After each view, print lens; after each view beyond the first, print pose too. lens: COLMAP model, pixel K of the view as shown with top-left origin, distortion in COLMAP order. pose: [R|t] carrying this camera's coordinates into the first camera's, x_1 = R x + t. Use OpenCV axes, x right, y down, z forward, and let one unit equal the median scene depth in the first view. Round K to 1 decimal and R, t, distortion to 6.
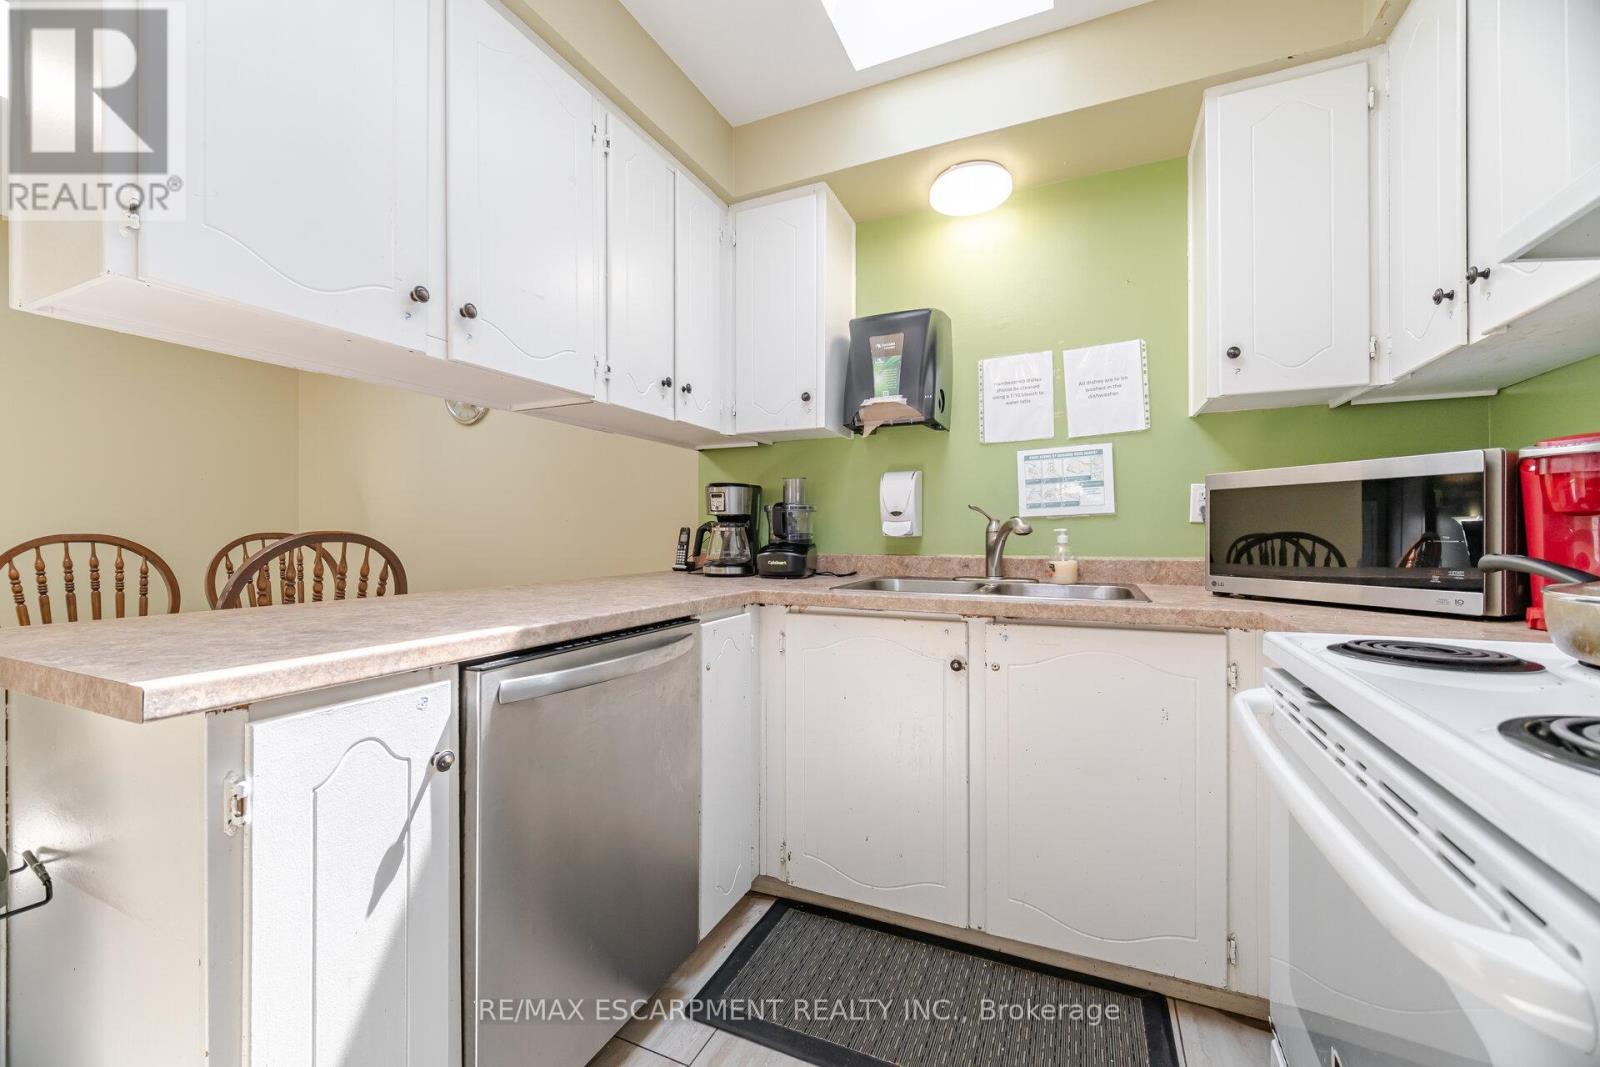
lens RADIAL K [[640.6, 0, 790.2], [0, 640.6, 533.8], [0, 0, 1]] dist [-0.002693, -0.000966]
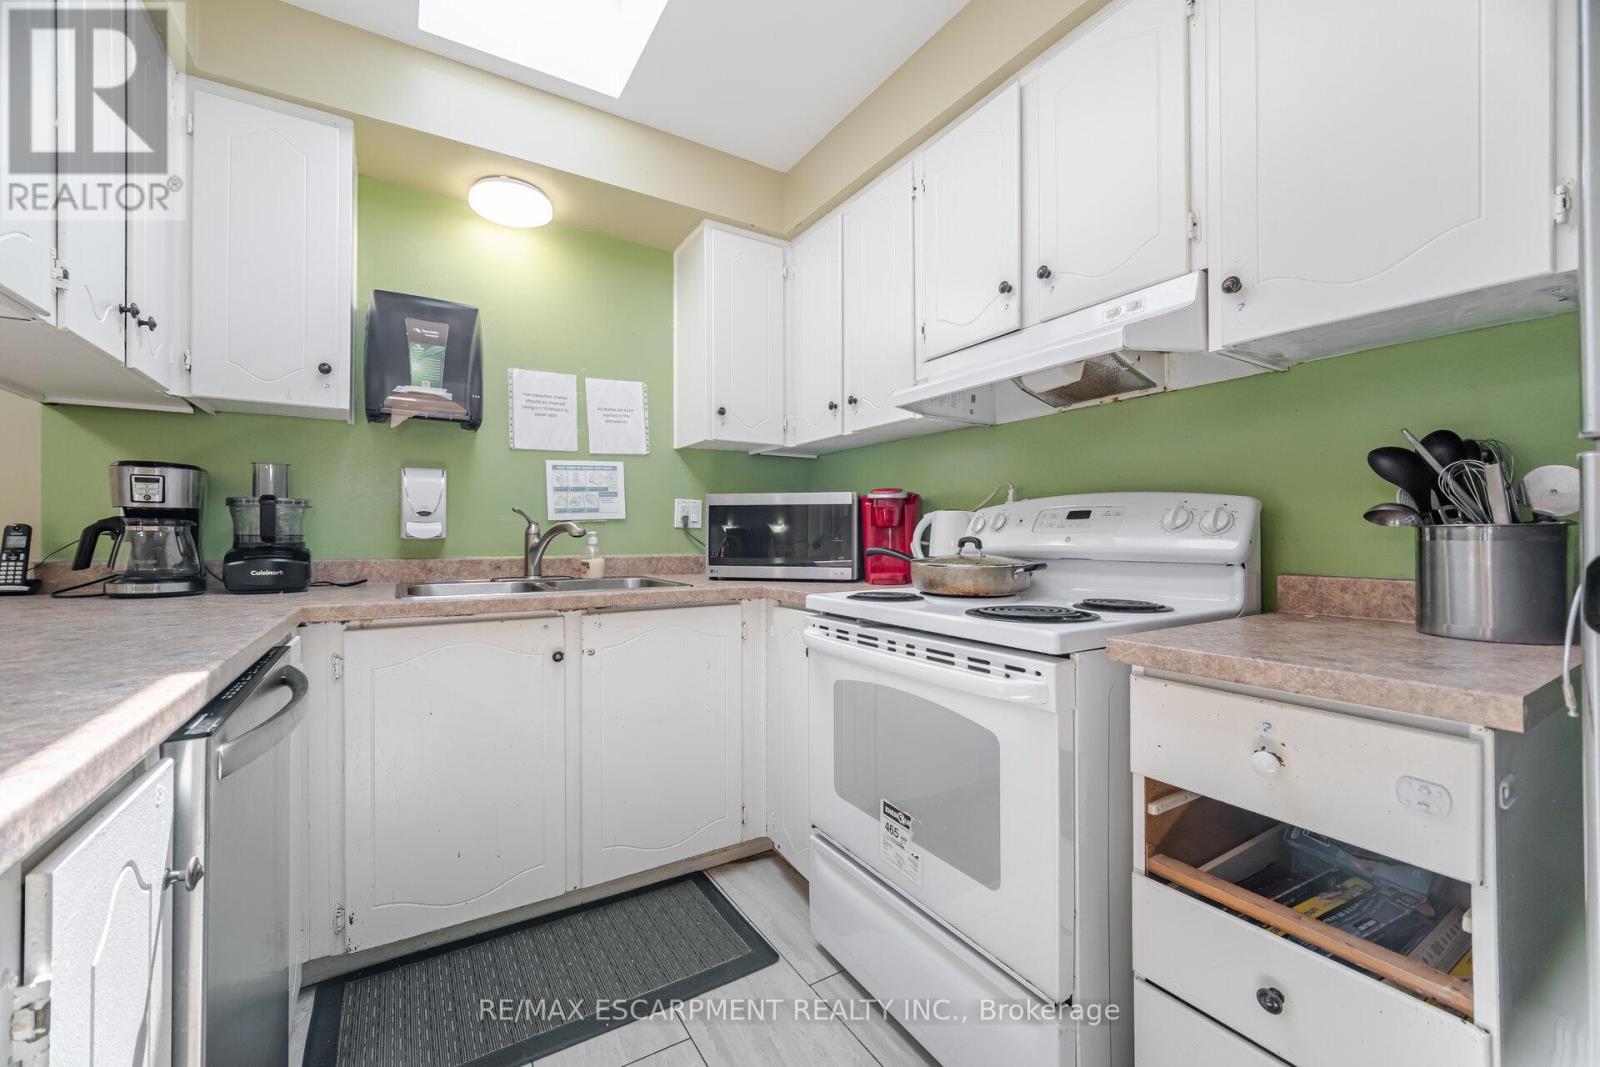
lens RADIAL K [[640.6, 0, 794.2], [0, 640.6, 532.1], [0, 0, 1]] dist [-0.002693, -0.000966]
pose [[0.556789, 0.006178, 0.830631, -0.326593], [-0.002988, 0.999981, -0.005435, -0.001604], [-0.830649, 0.000544, 0.556797, 0.043828]]
